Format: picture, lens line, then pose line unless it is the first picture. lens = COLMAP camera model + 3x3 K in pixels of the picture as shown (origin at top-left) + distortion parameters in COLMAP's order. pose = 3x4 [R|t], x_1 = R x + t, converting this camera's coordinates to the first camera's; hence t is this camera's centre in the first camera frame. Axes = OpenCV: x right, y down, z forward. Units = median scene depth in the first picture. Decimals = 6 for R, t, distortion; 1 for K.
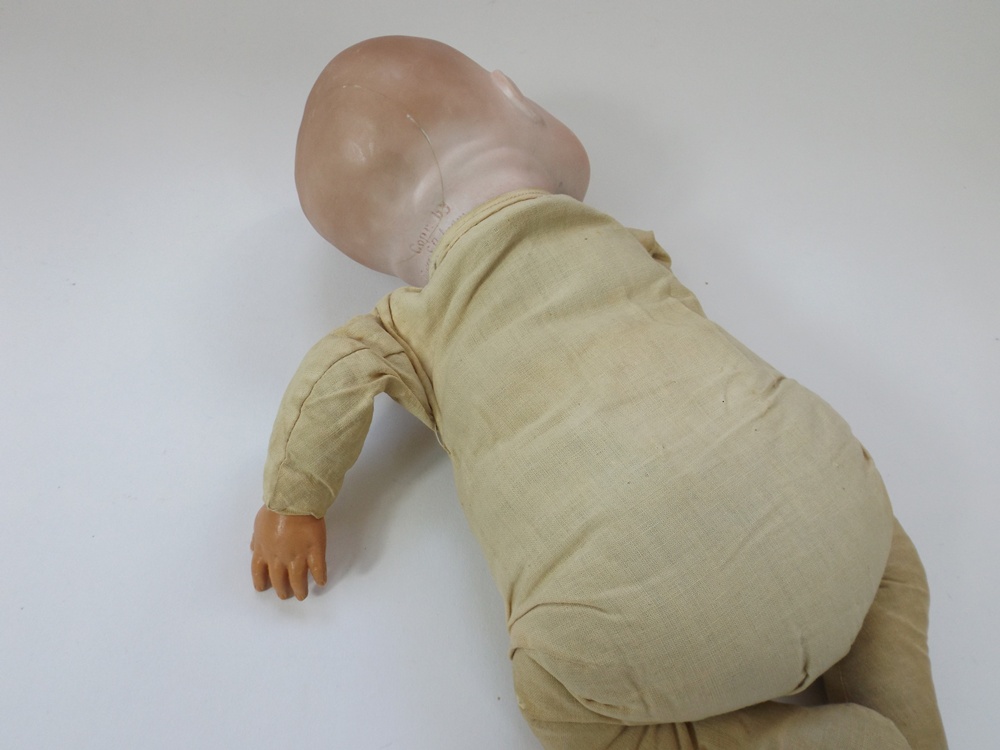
lens RADIAL K [[796.8, 0, 500.0], [0, 796.8, 375.0], [0, 0, 1]] dist [-0.004940, 0.000259]
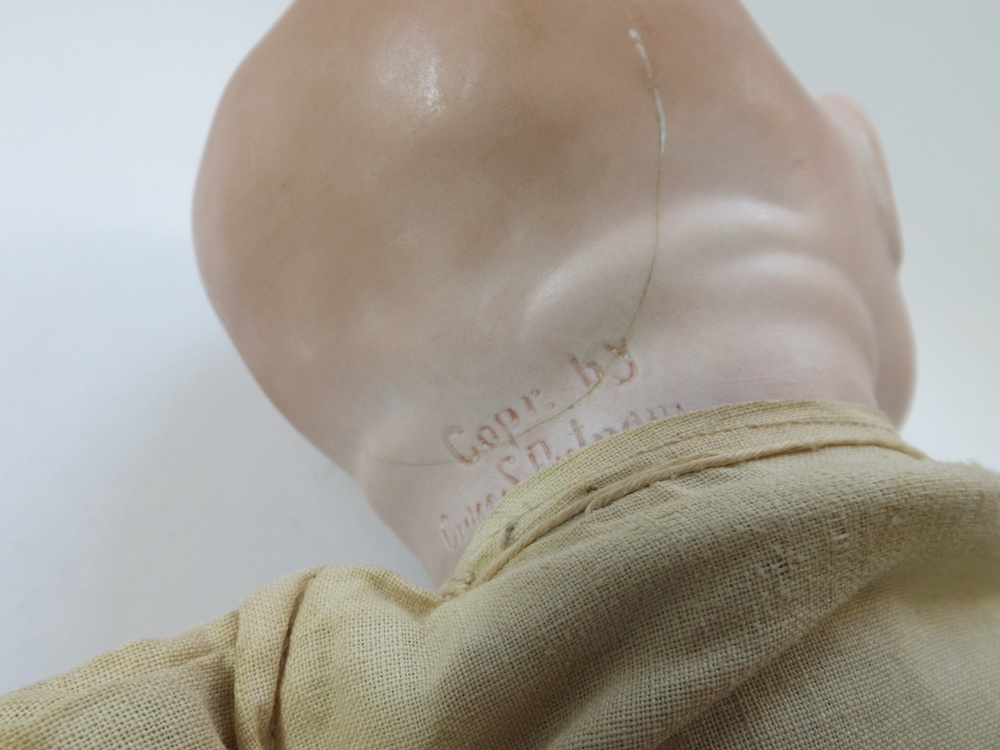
lens RADIAL K [[796.8, 0, 500.0], [0, 796.8, 375.0], [0, 0, 1]] dist [-0.004940, 0.000259]
pose [[0.913035, 0.402532, 0.065849, -0.126063], [-0.377981, 0.895677, -0.234293, -0.121881], [-0.153290, 0.189028, 0.969933, 0.729656]]
